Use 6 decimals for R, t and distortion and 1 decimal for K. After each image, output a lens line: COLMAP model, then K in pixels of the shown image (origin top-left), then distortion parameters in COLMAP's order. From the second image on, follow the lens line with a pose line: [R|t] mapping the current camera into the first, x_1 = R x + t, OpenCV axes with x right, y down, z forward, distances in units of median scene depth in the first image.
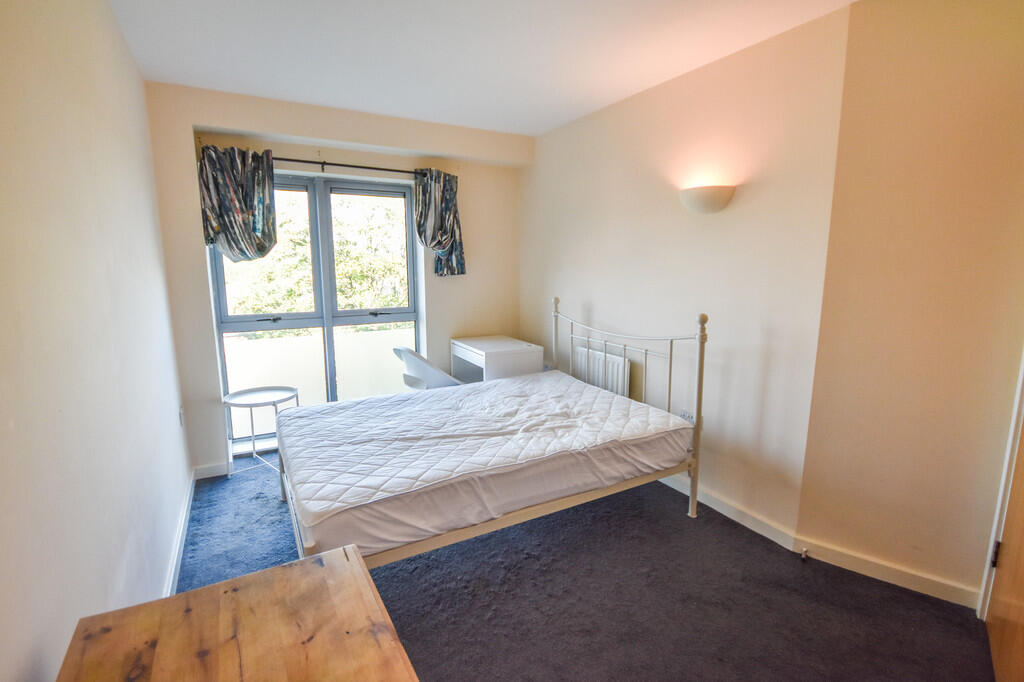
lens RADIAL K [[476.5, 0, 512.0], [0, 476.5, 341.0], [0, 0, 1]] dist [-0.002675, -0.000003]
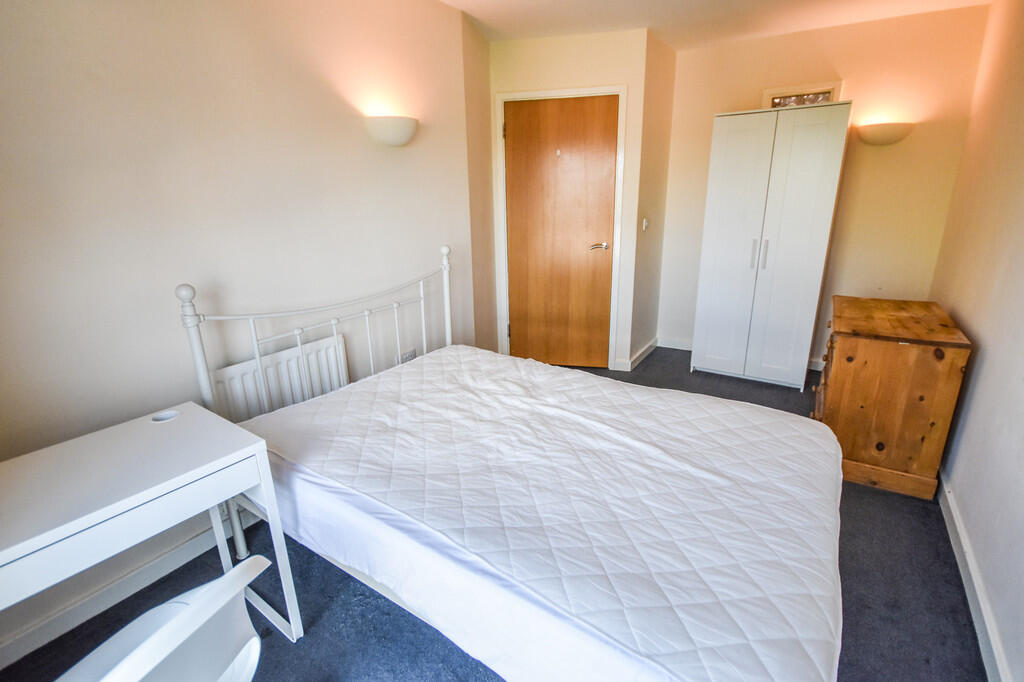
lens RADIAL K [[476.5, 0, 512.0], [0, 476.5, 341.0], [0, 0, 1]] dist [-0.002675, -0.000003]
pose [[-0.435143, -0.260997, 0.861703, -0.545695], [0.163390, 0.918281, 0.360643, -0.187290], [-0.885412, 0.297725, -0.356939, 1.078243]]
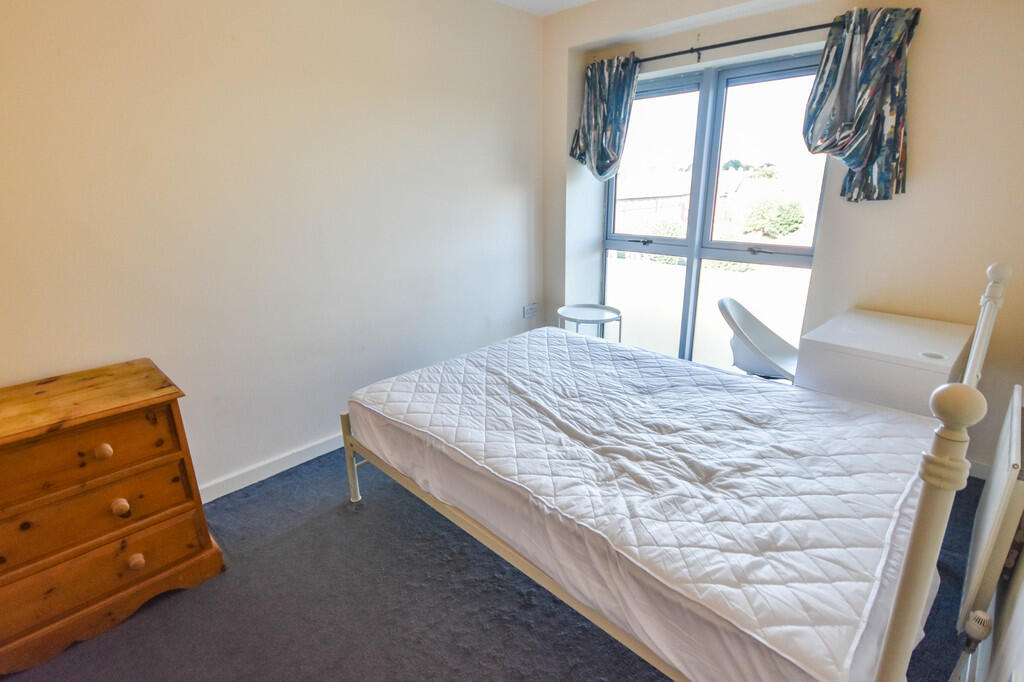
lens RADIAL K [[490.1, 0, 512.0], [0, 490.1, 341.0], [0, 0, 1]] dist [-0.000973, -0.000549]
pose [[0.273859, 0.296054, -0.915070, 0.462532], [-0.139124, 0.953631, 0.266893, -0.096904], [0.951654, 0.054217, 0.302348, 0.546731]]
